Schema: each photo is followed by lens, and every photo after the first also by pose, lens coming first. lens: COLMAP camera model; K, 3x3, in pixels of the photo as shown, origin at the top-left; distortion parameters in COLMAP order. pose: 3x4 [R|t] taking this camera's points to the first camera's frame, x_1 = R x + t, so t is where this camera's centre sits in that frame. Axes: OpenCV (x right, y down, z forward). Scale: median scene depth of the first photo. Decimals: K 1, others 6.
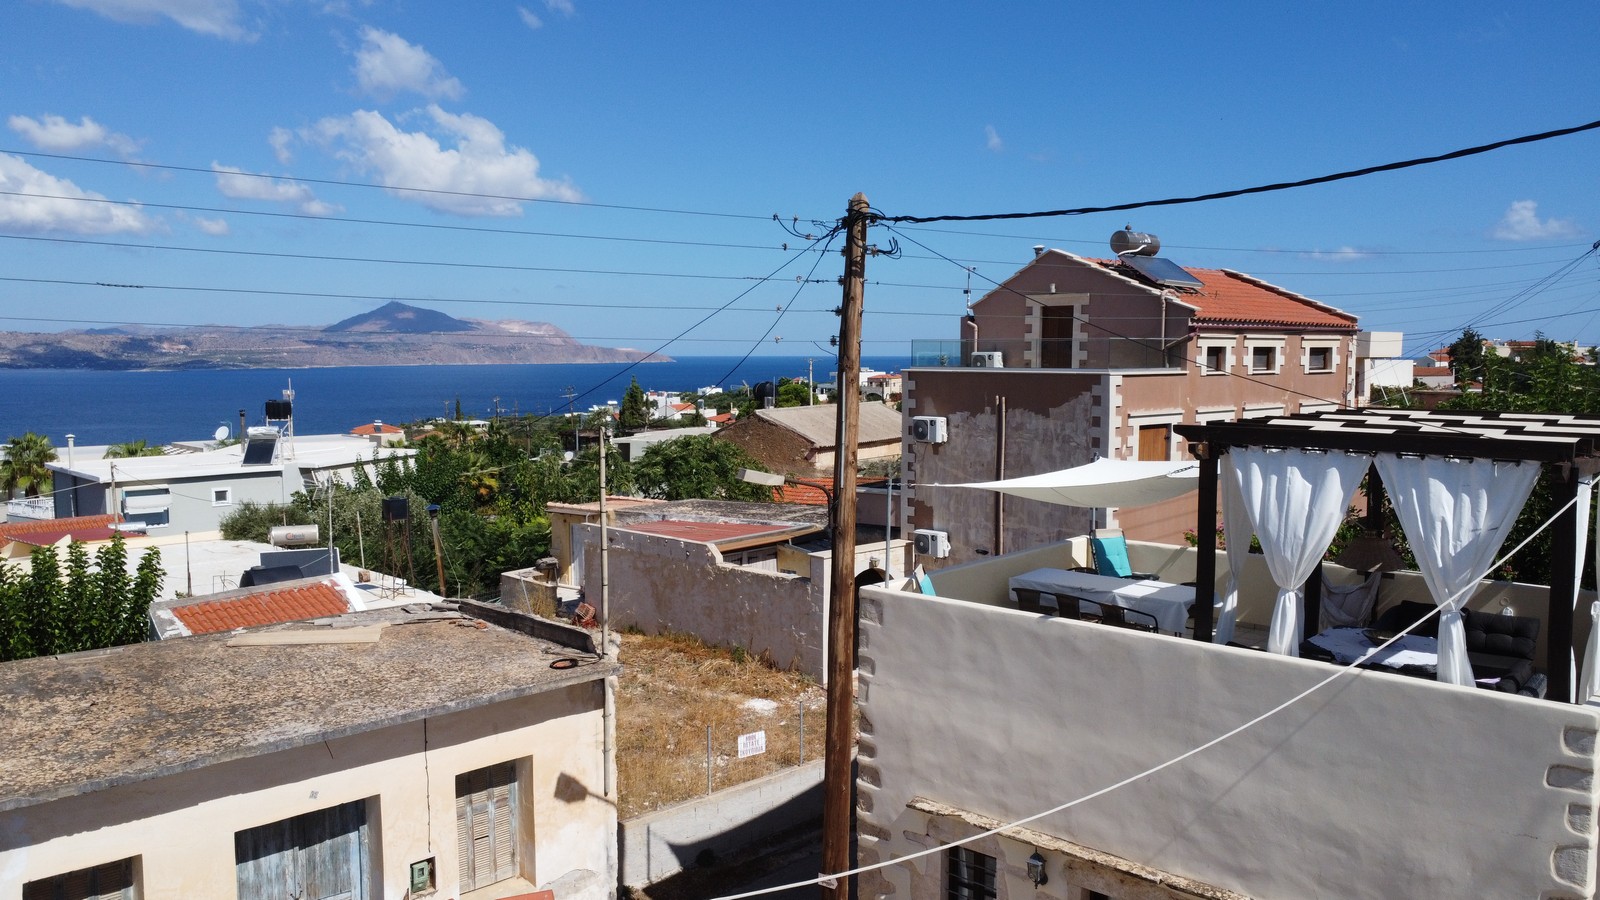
lens RADIAL K [[1210.4, 0, 797.9], [0, 1210.4, 458.5], [0, 0, 1]] dist [0.007091, -0.009992]
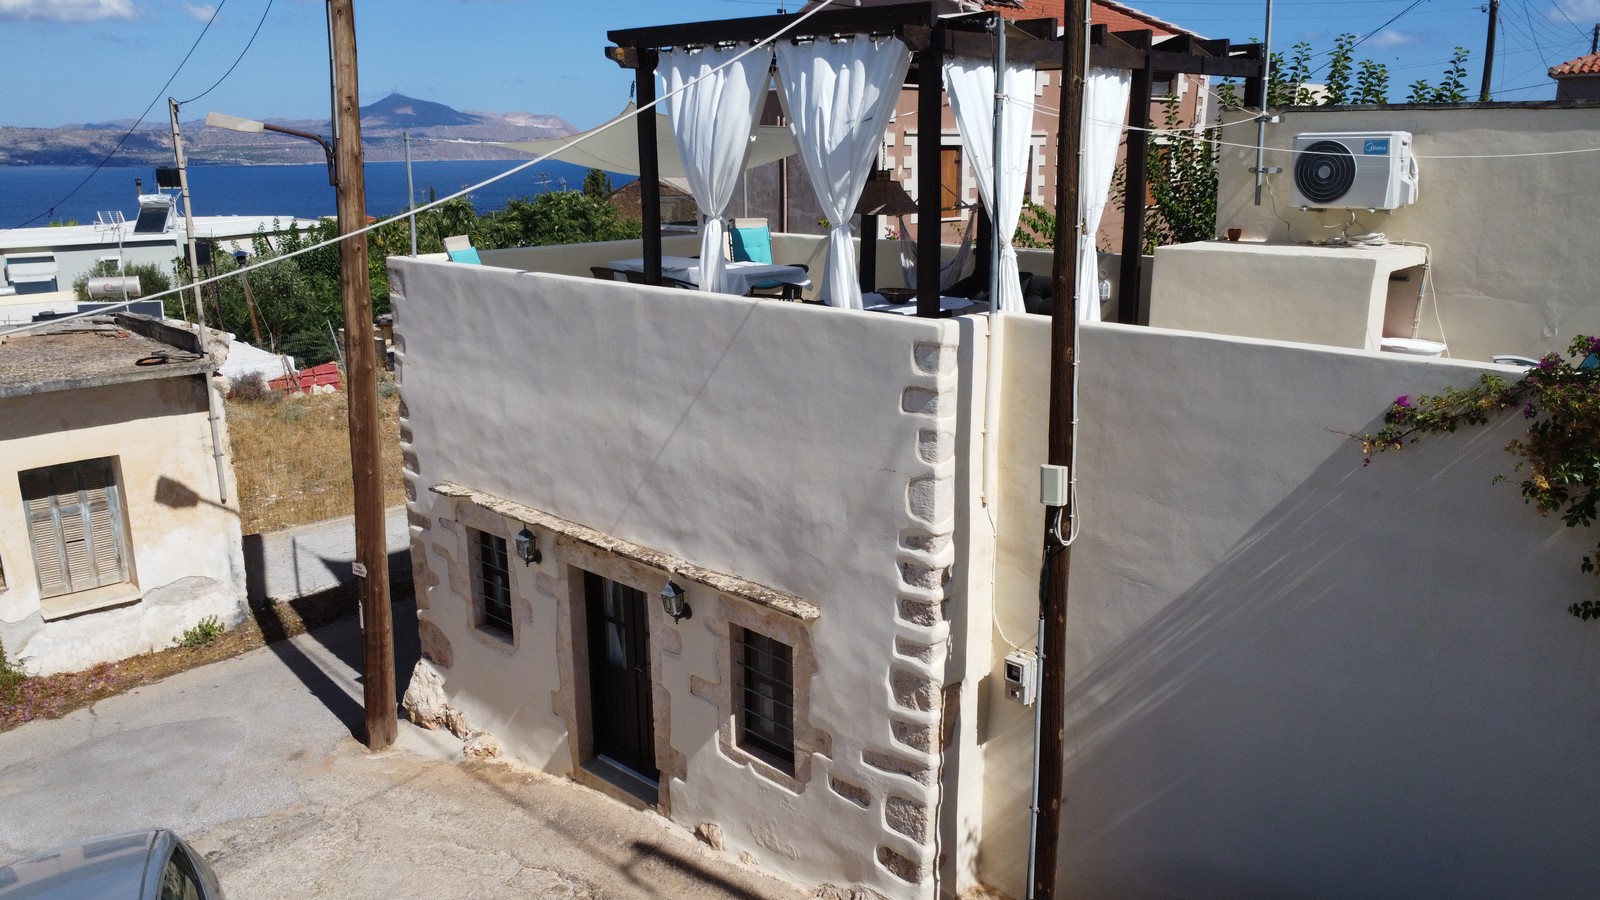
lens RADIAL K [[1210.4, 0, 797.9], [0, 1210.4, 458.5], [0, 0, 1]] dist [0.007091, -0.009992]
pose [[0.999882, 0.001016, -0.015344, 0.400350], [0.001497, 0.986647, 0.162869, 0.115318], [0.015305, -0.162873, 0.986528, 0.090899]]
